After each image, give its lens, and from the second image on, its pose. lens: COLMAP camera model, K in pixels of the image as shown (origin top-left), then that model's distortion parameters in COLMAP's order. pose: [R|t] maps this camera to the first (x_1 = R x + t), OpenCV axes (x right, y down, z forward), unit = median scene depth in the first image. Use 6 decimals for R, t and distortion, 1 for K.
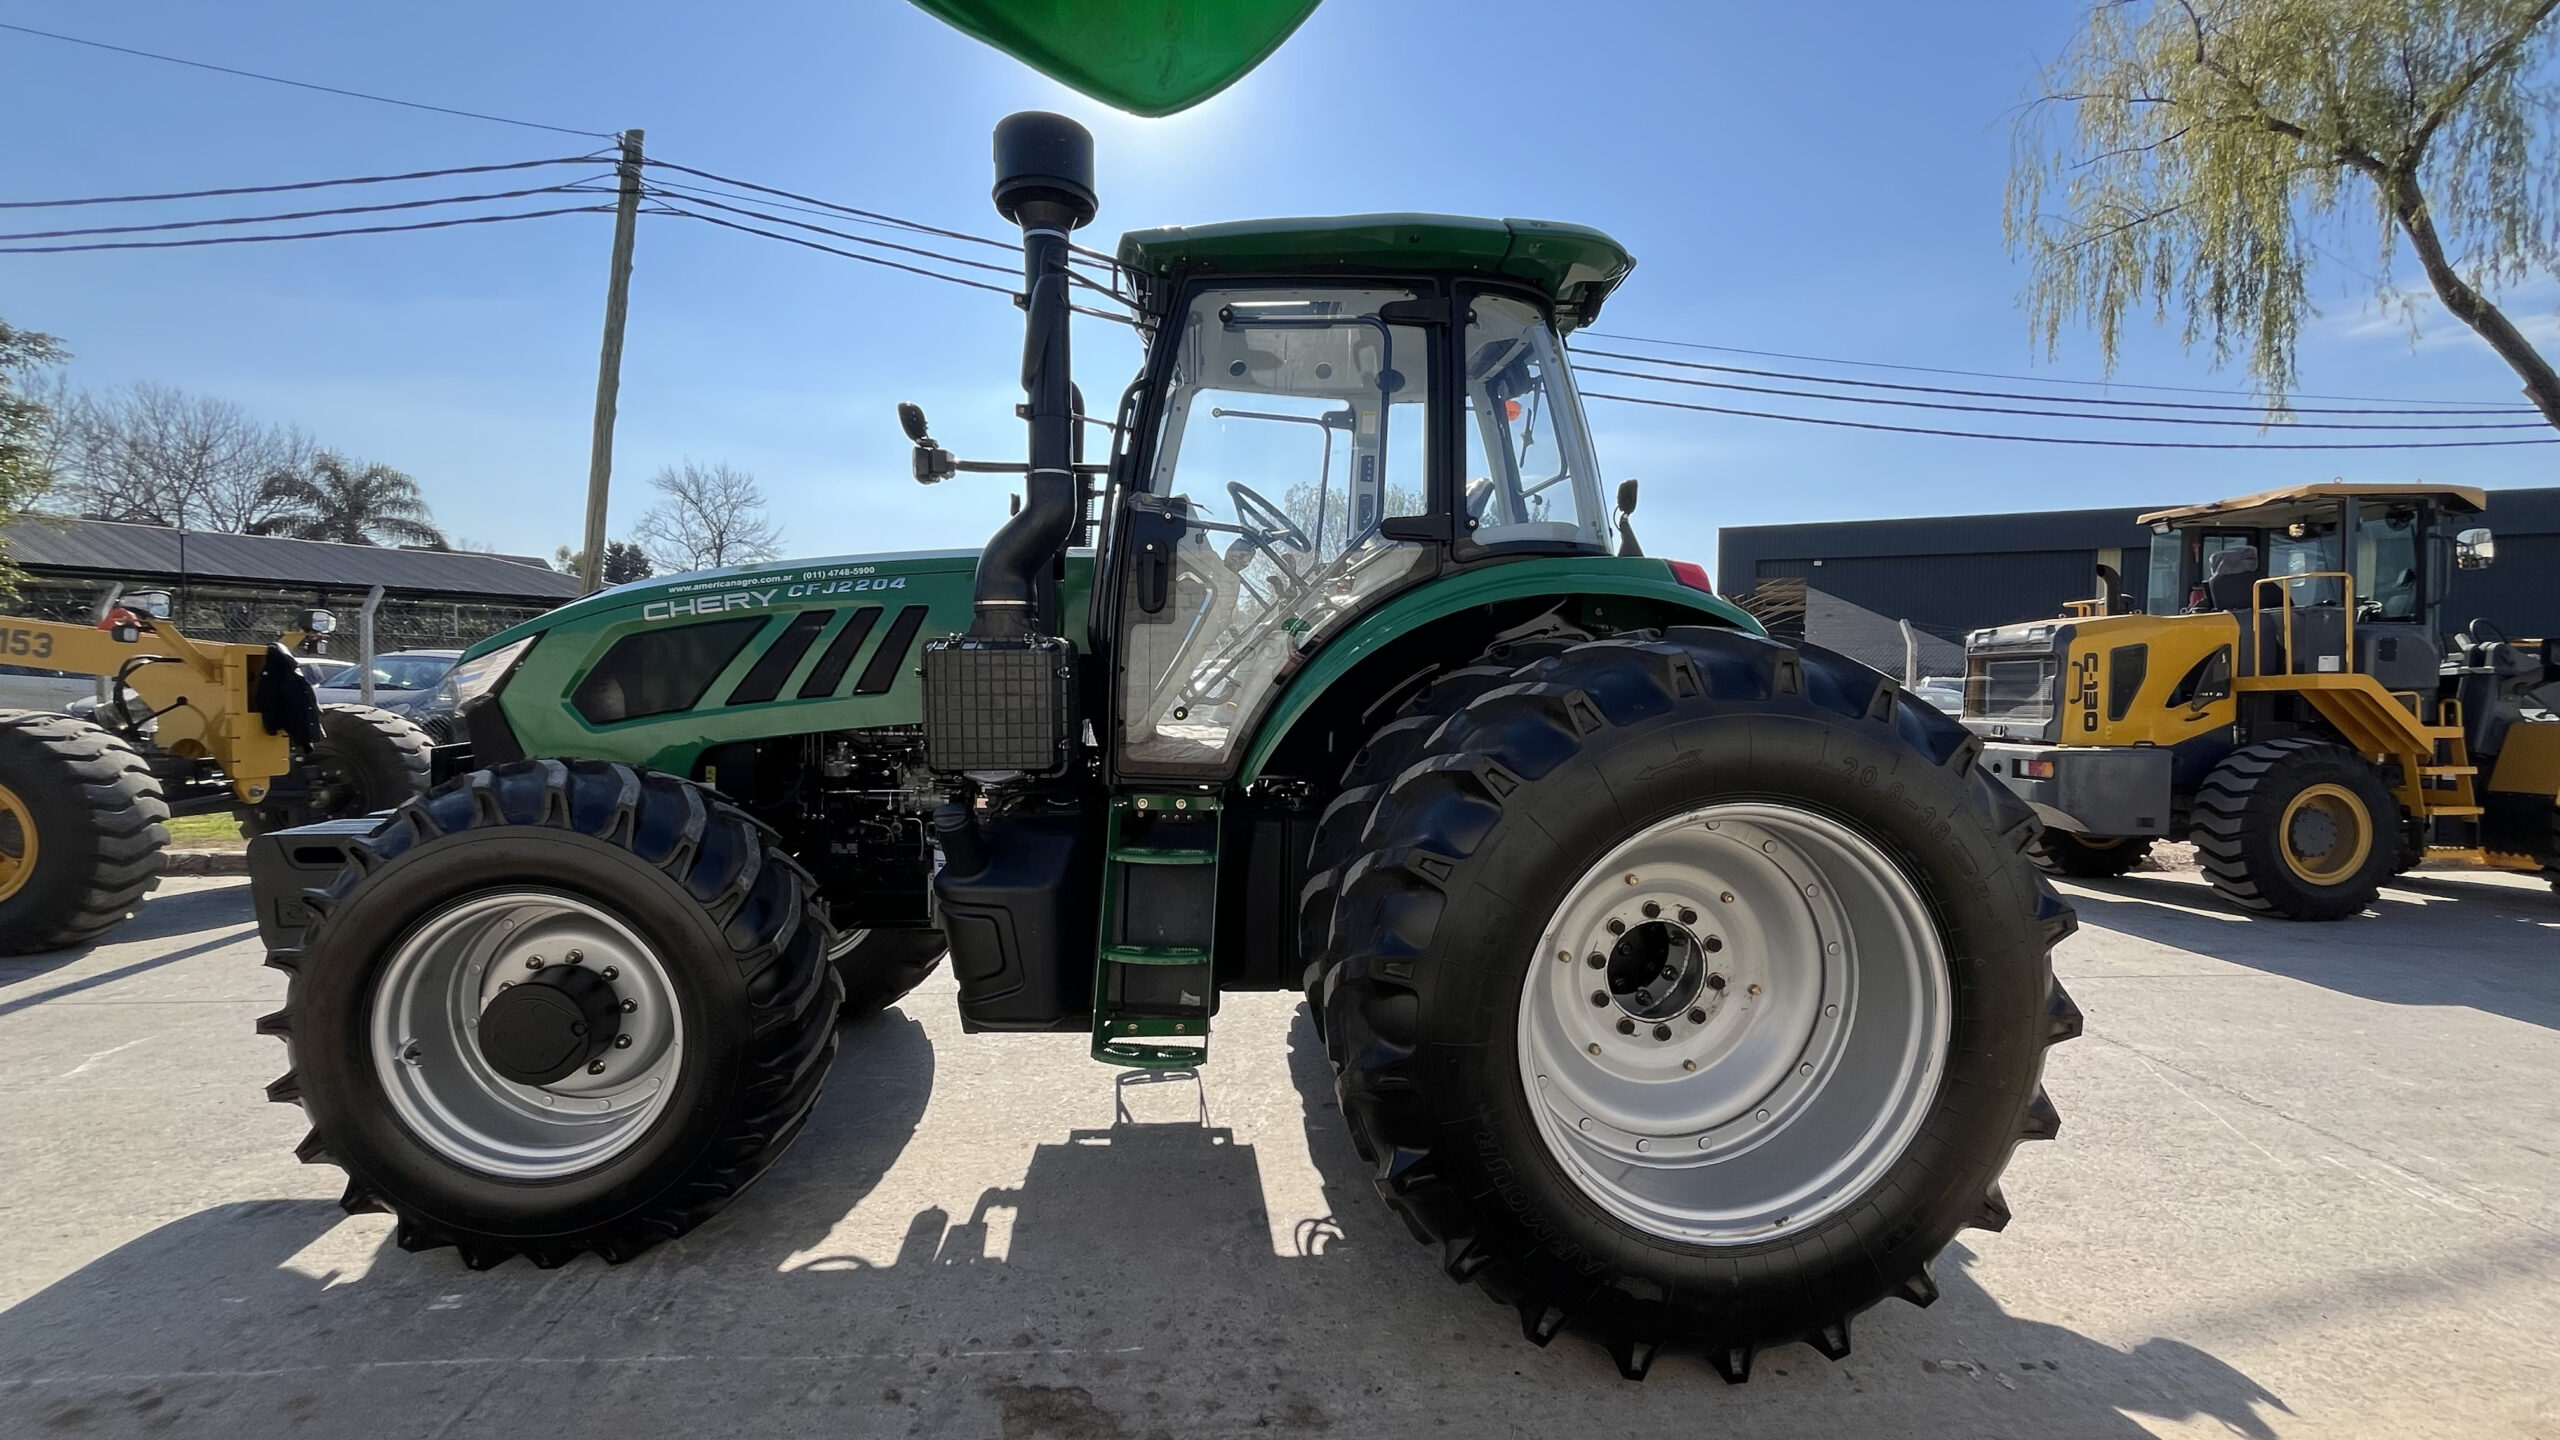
lens RADIAL K [[1052.8, 0, 1216.3], [0, 1052.8, 731.4], [0, 0, 1]] dist [-0.000075, -0.000019]
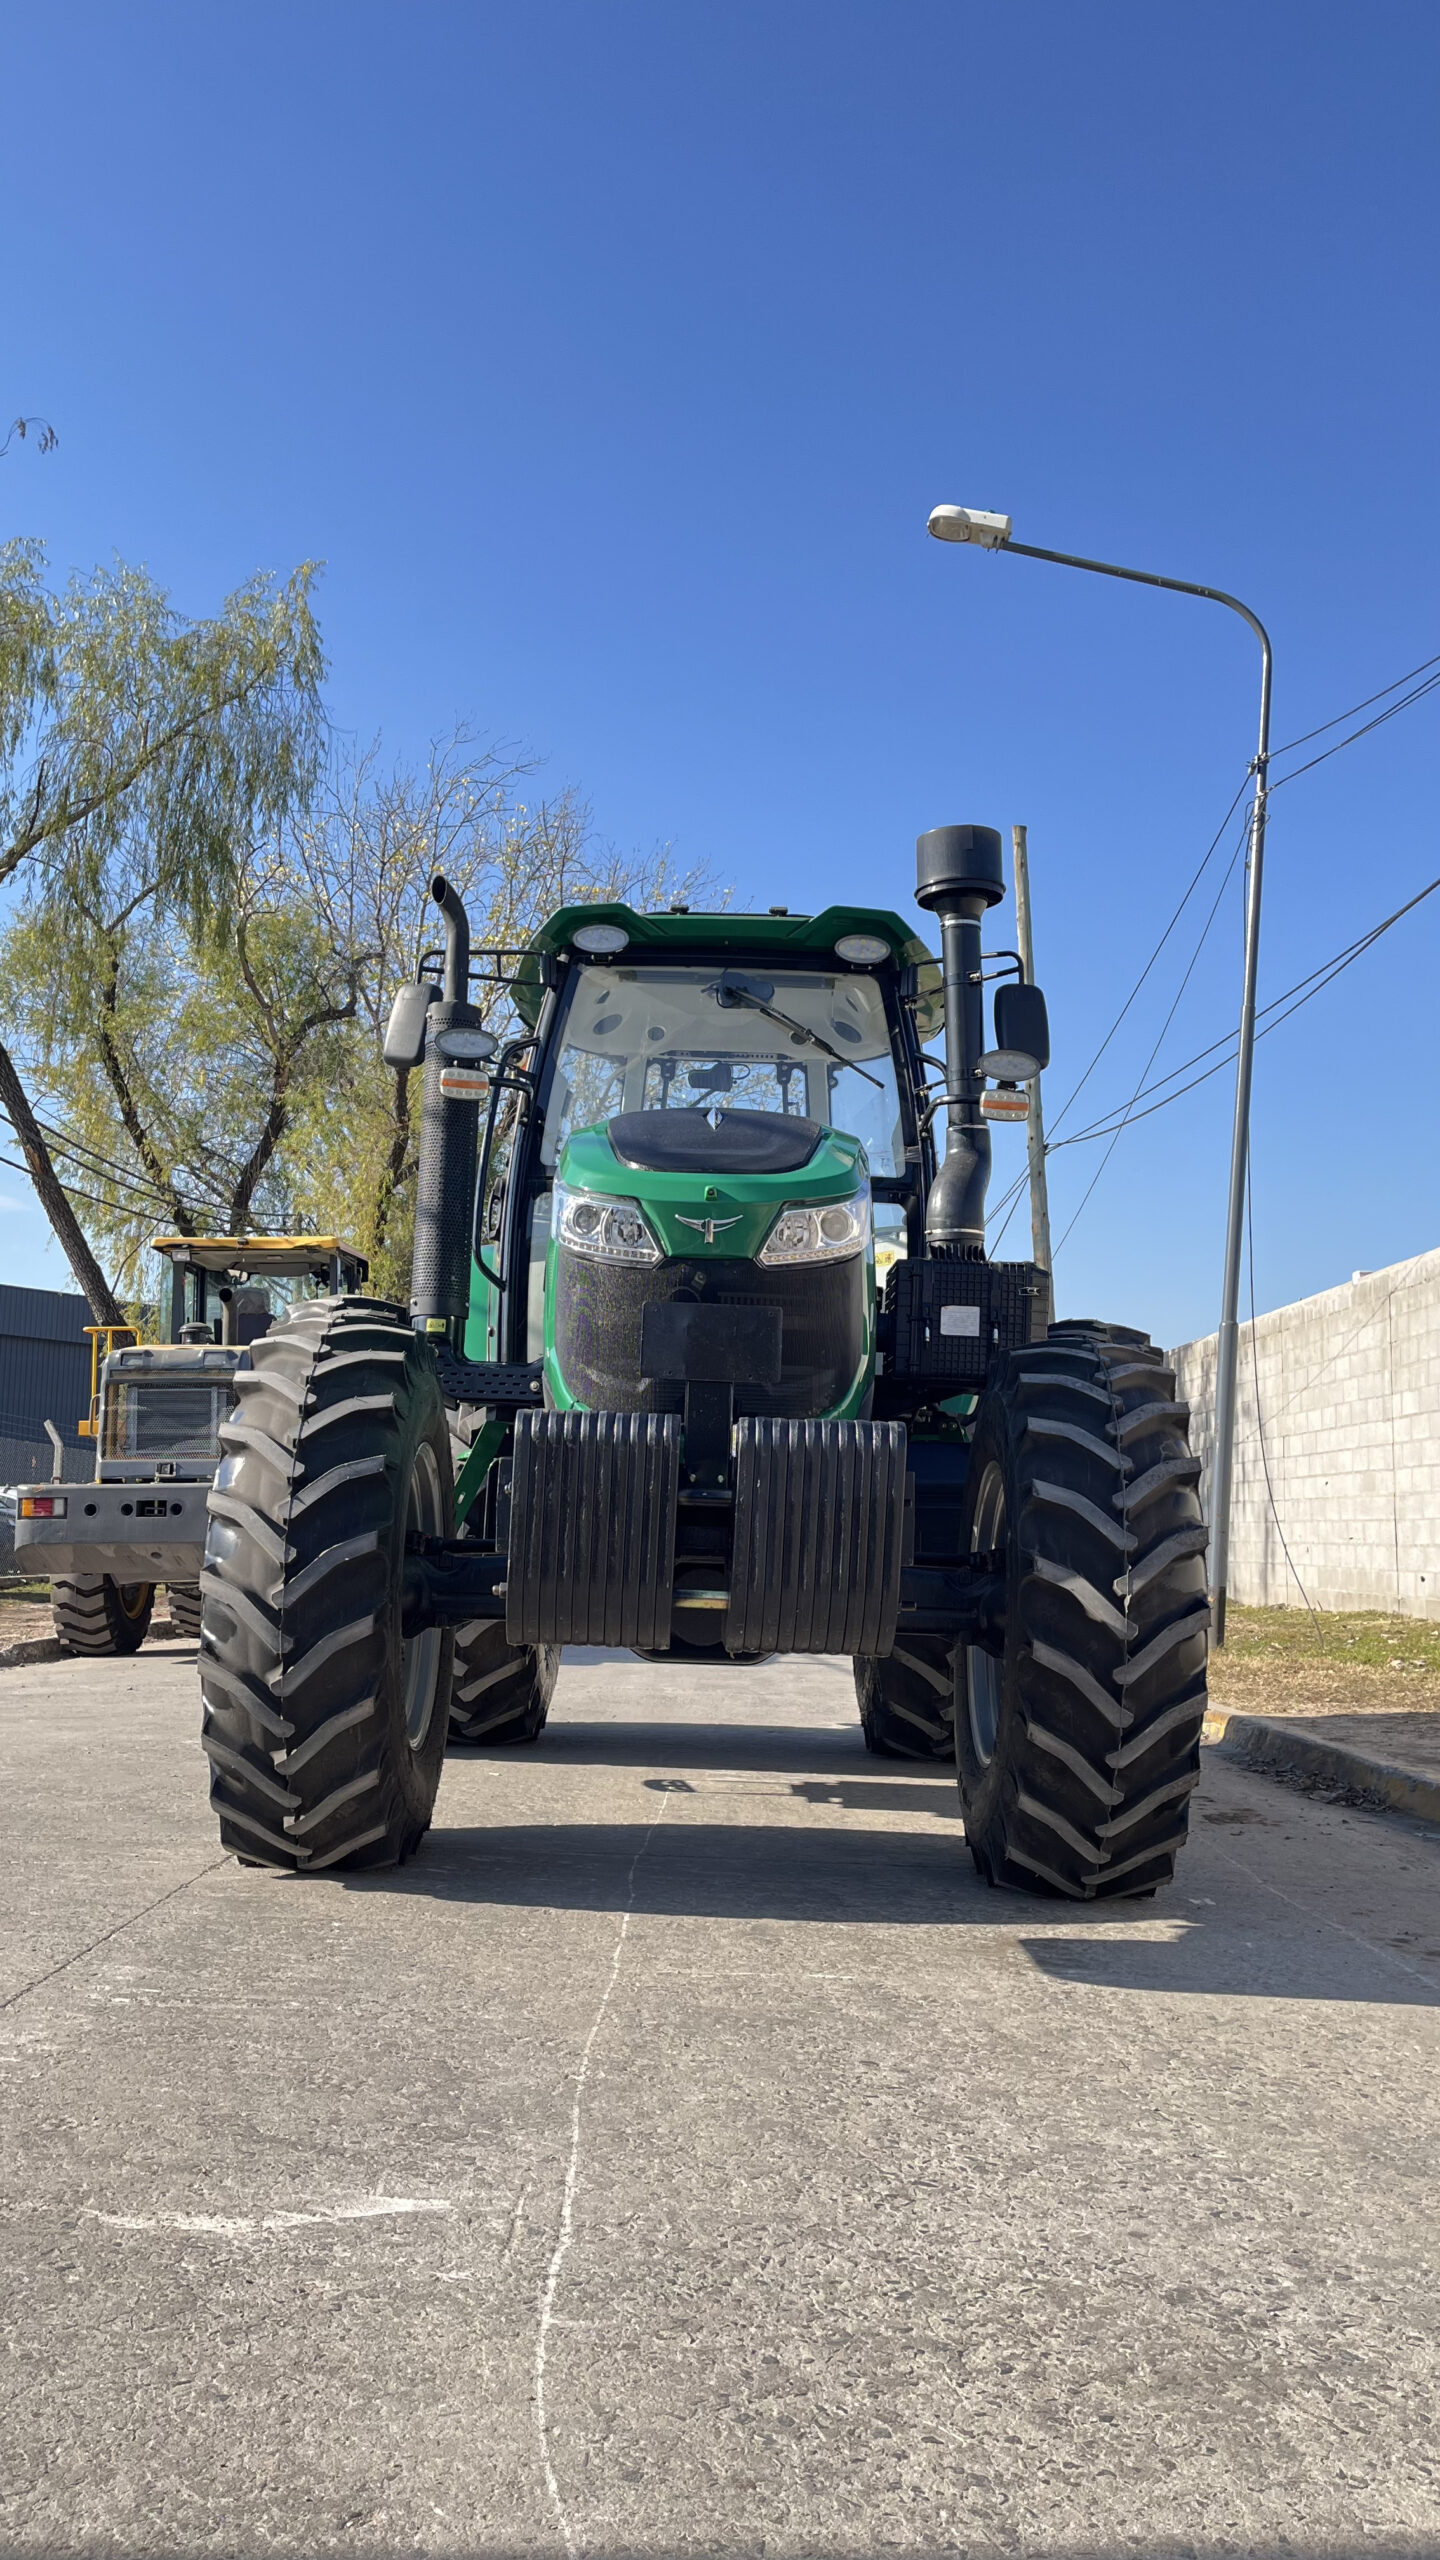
lens RADIAL K [[1971.3, 0, 756.5], [0, 1971.3, 1278.3], [0, 0, 1]] dist [0.059848, -0.003986]
pose [[0.092540, 0.122212, 0.988180, -2.000596], [0.030892, 0.991609, -0.125529, 0.154026], [-0.995230, 0.042143, 0.087988, 0.939468]]
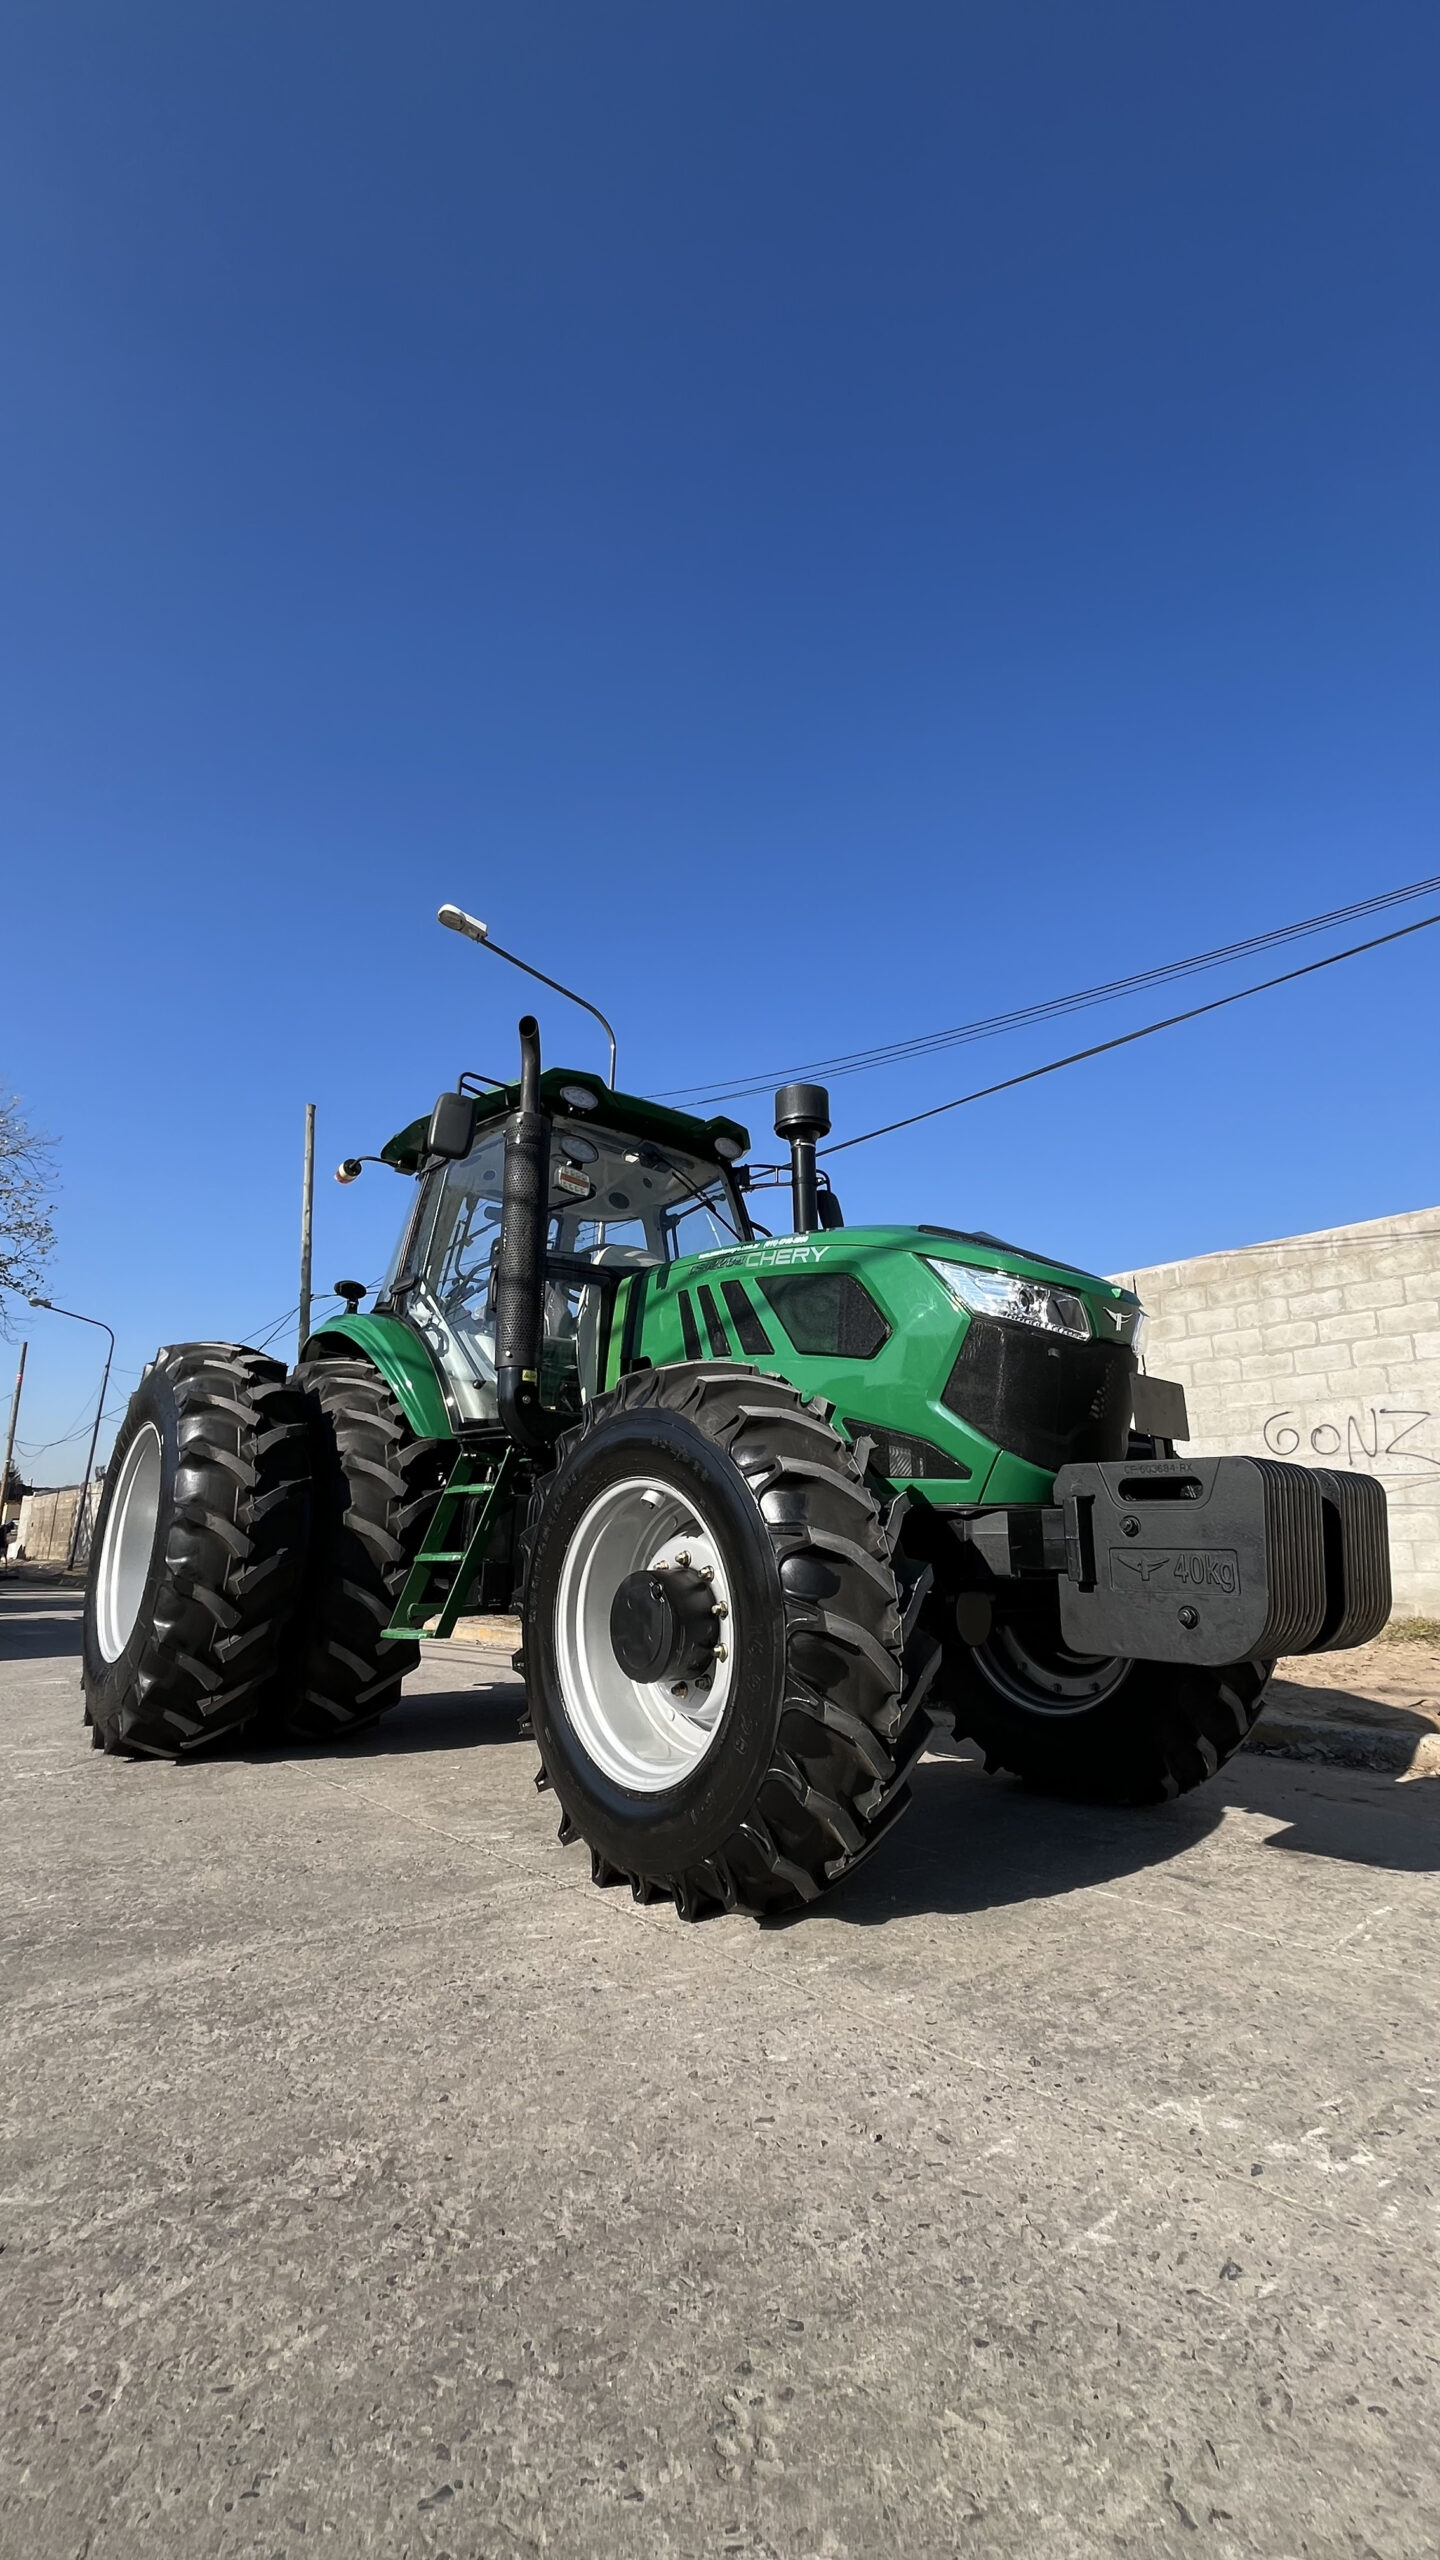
lens RADIAL K [[974.6, 0, 739.2], [0, 974.6, 1295.2], [0, 0, 1]] dist [-0.000465, -0.000029]
pose [[-0.562145, 0.160675, 0.811281, -1.268545], [0.016818, 0.982965, -0.183023, 0.080593], [-0.826868, -0.089241, -0.555271, 1.795944]]
